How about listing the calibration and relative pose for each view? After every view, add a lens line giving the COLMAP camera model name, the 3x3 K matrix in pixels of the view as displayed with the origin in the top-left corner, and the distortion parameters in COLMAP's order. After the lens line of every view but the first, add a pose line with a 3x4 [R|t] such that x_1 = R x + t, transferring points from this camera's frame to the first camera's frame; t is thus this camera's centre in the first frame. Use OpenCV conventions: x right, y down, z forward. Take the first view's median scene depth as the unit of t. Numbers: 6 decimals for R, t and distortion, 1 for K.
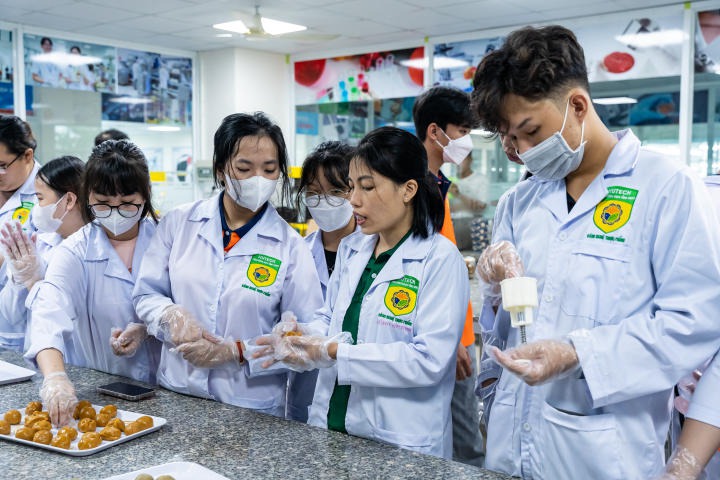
lens RADIAL K [[832.9, 0, 360.0], [0, 832.9, 240.0], [0, 0, 1]] dist [0.002698, 0.001888]
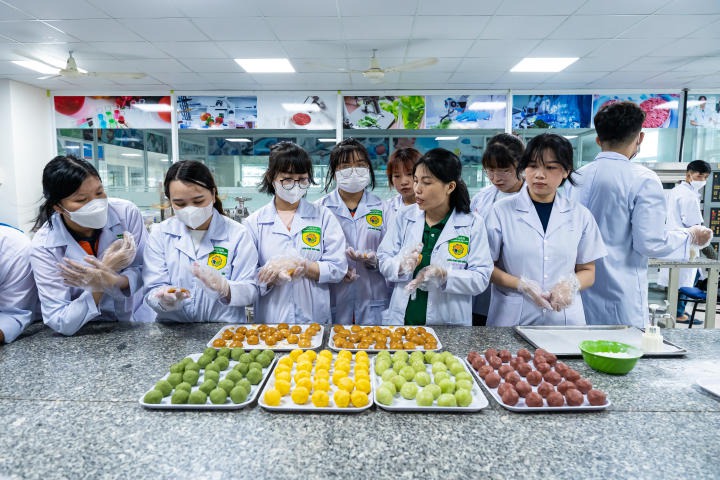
lens RADIAL K [[484.5, 0, 360.0], [0, 484.5, 240.0], [0, 0, 1]] dist [-0.000131, -0.002171]
pose [[0.788244, -0.060642, 0.612367, -0.190917], [0.038454, 0.998042, 0.049337, -0.001719], [-0.614160, -0.015342, 0.789033, 0.083183]]
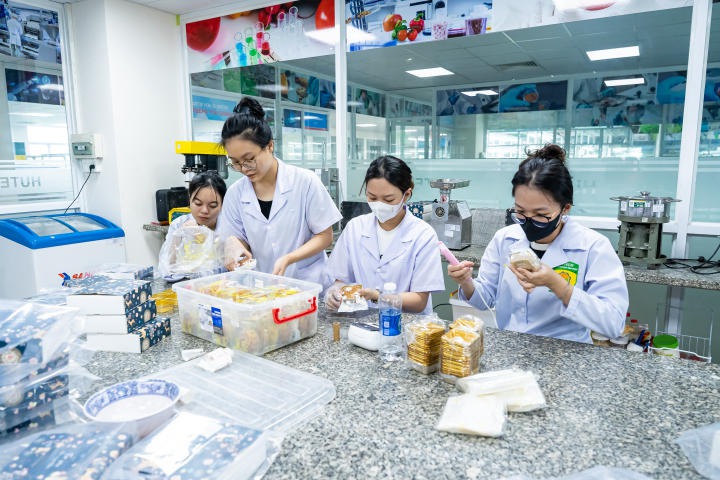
lens RADIAL K [[484.5, 0, 360.0], [0, 484.5, 240.0], [0, 0, 1]] dist [-0.000131, -0.002171]
pose [[0.988269, -0.029701, 0.149808, 0.021518], [0.016350, 0.995846, 0.089579, -0.028154], [-0.151846, -0.086079, 0.984649, 0.465363]]
